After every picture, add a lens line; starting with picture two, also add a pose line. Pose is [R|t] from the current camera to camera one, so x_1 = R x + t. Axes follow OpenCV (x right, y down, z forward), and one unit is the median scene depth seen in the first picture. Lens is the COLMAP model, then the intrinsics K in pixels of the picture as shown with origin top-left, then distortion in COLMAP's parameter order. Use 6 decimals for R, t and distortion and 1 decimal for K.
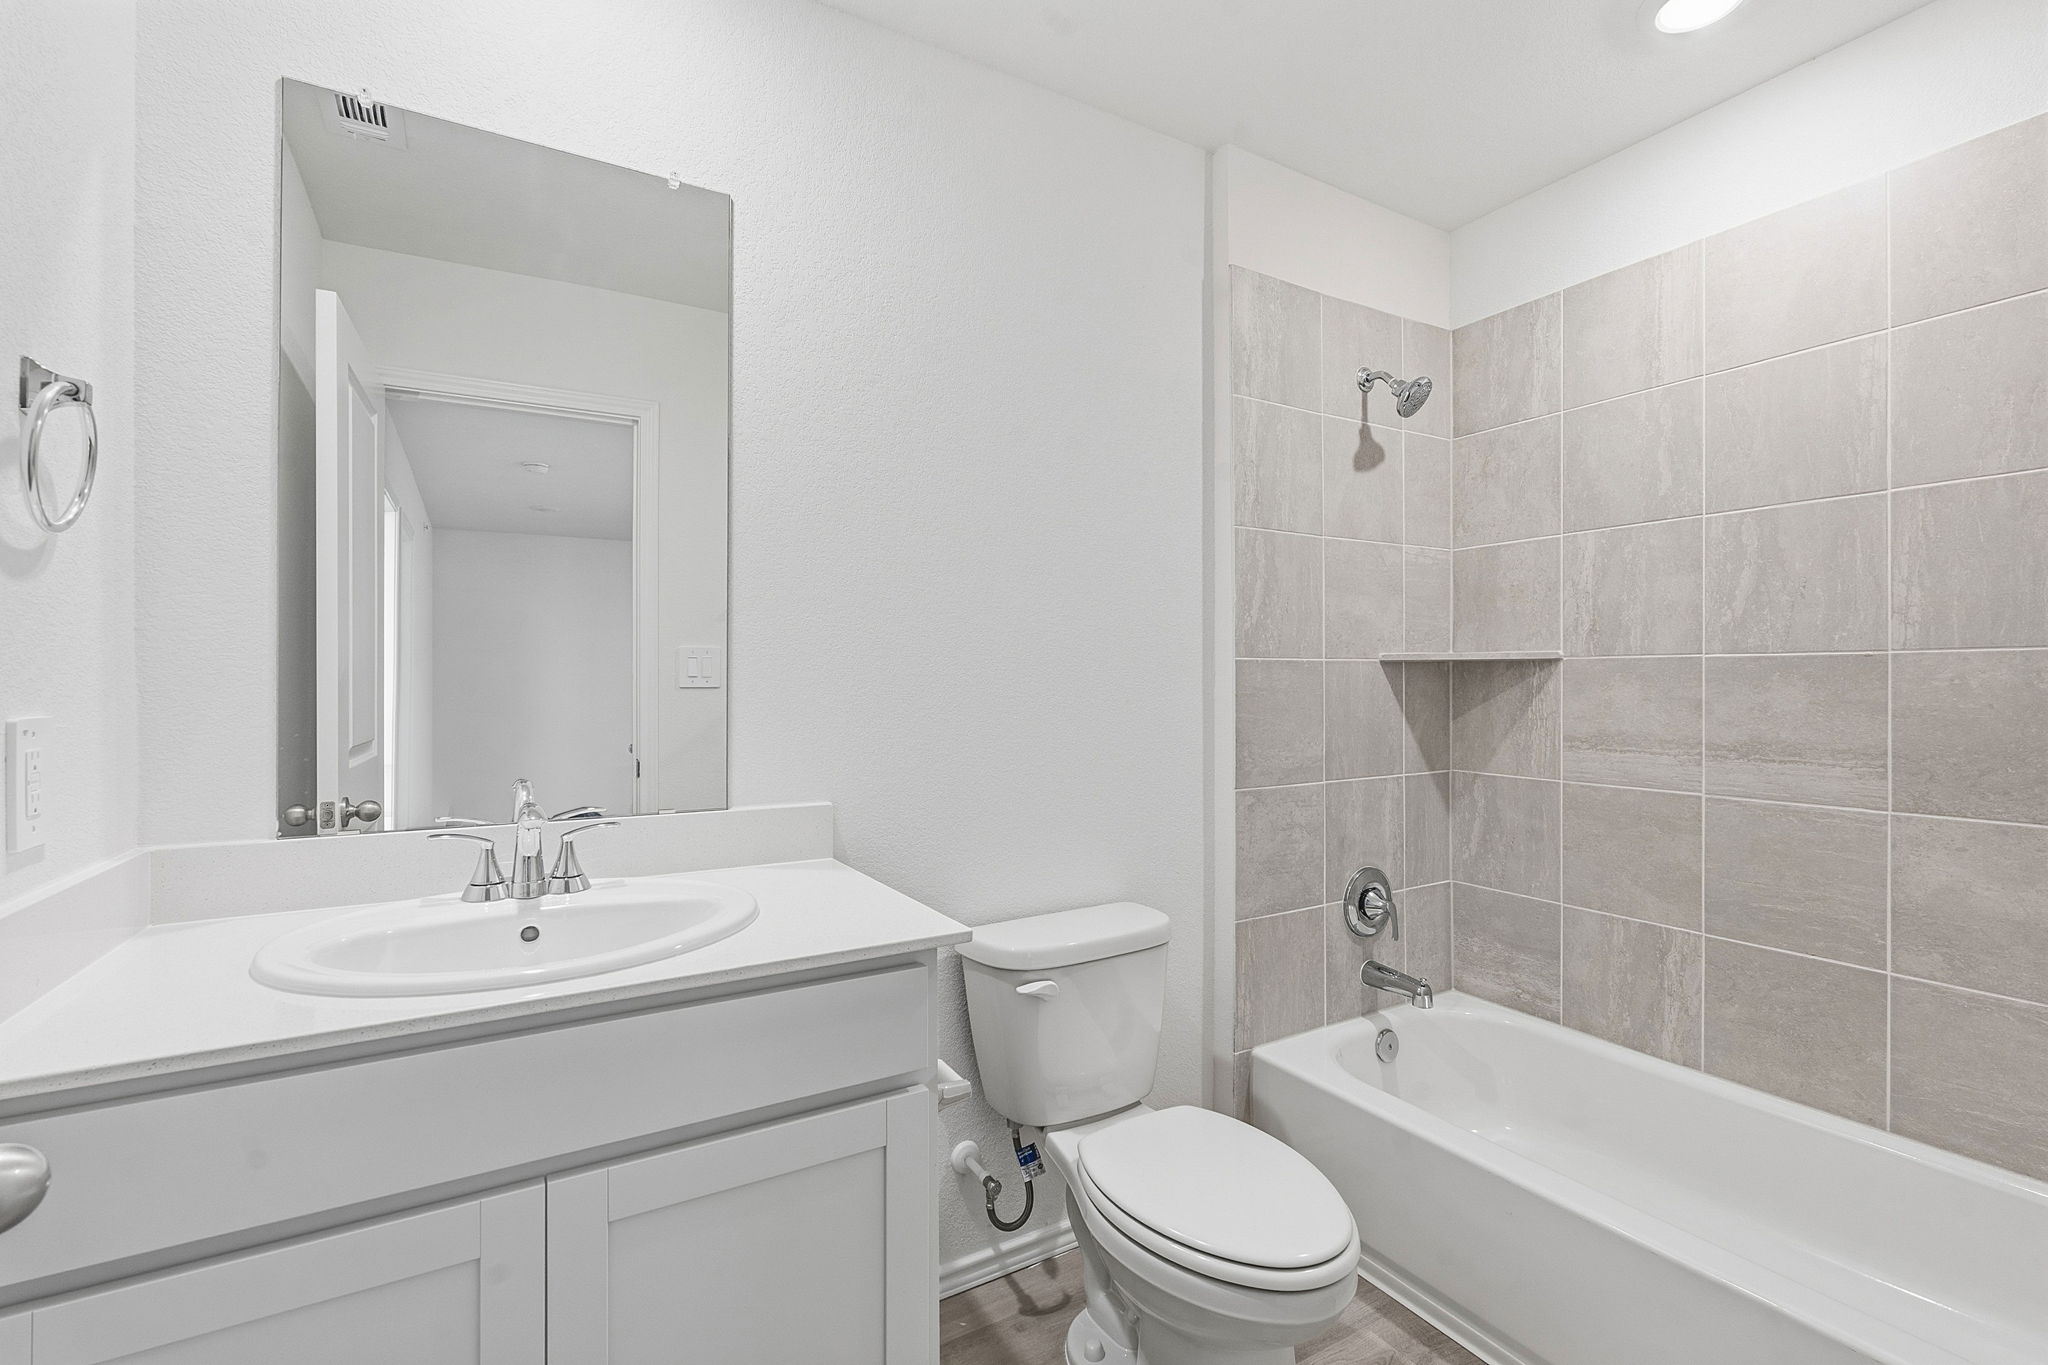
lens RADIAL K [[911.6, 0, 1024.0], [0, 911.6, 682.5], [0, 0, 1]] dist [-0.002860, -0.000176]
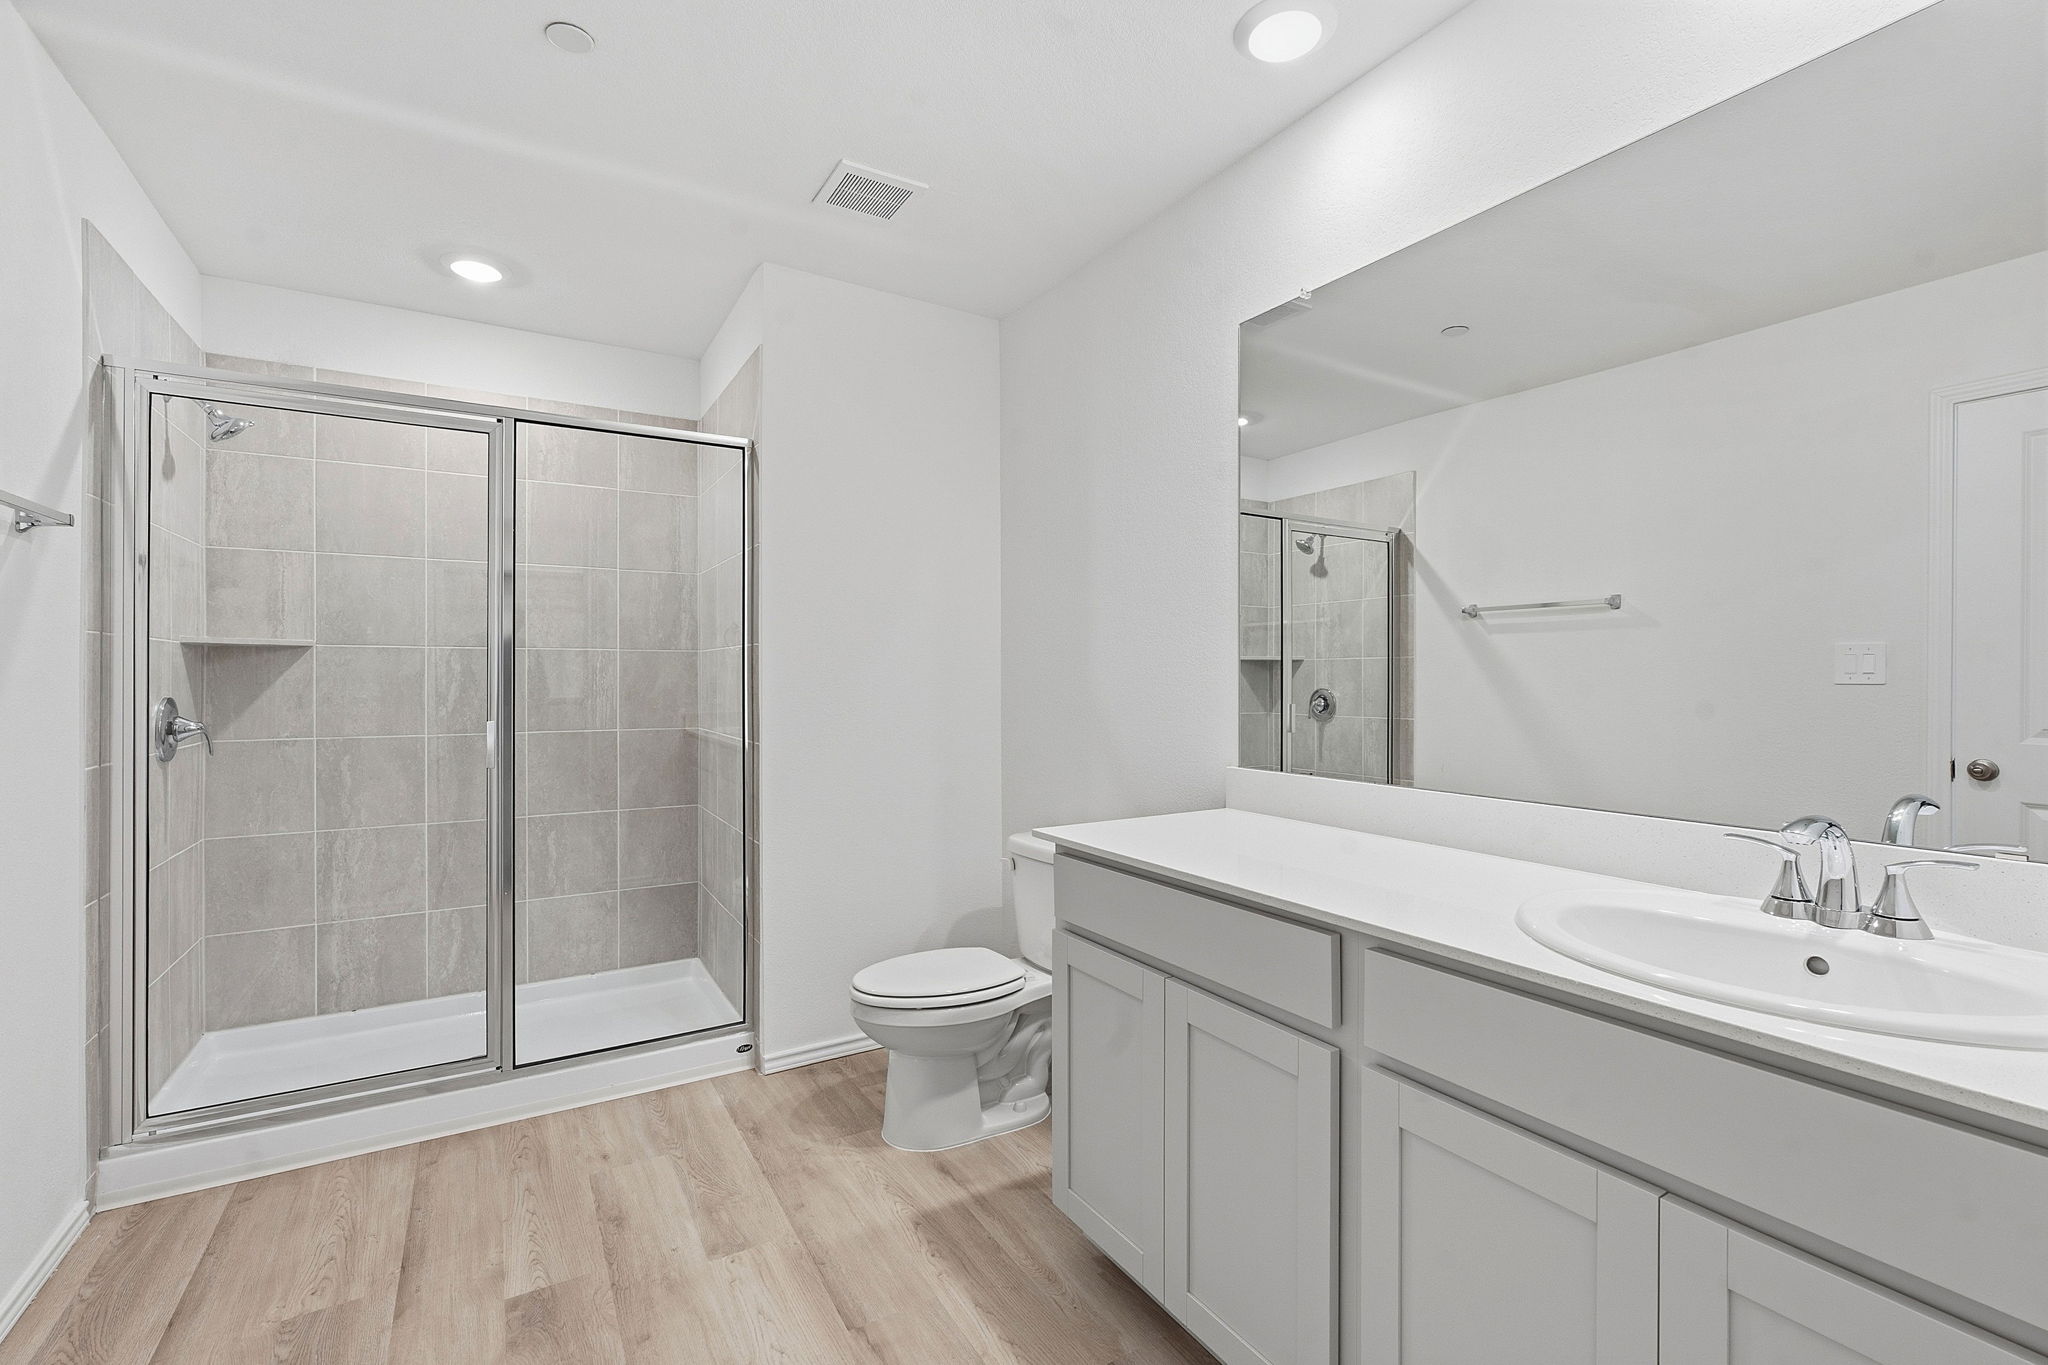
lens RADIAL K [[911.6, 0, 1024.0], [0, 911.6, 682.5], [0, 0, 1]] dist [-0.002860, -0.000176]
pose [[0.004844, 0.001017, -0.999988, 0.318799], [0.004587, 0.999989, 0.001039, 0.001095], [0.999978, -0.004592, 0.004839, 0.239257]]
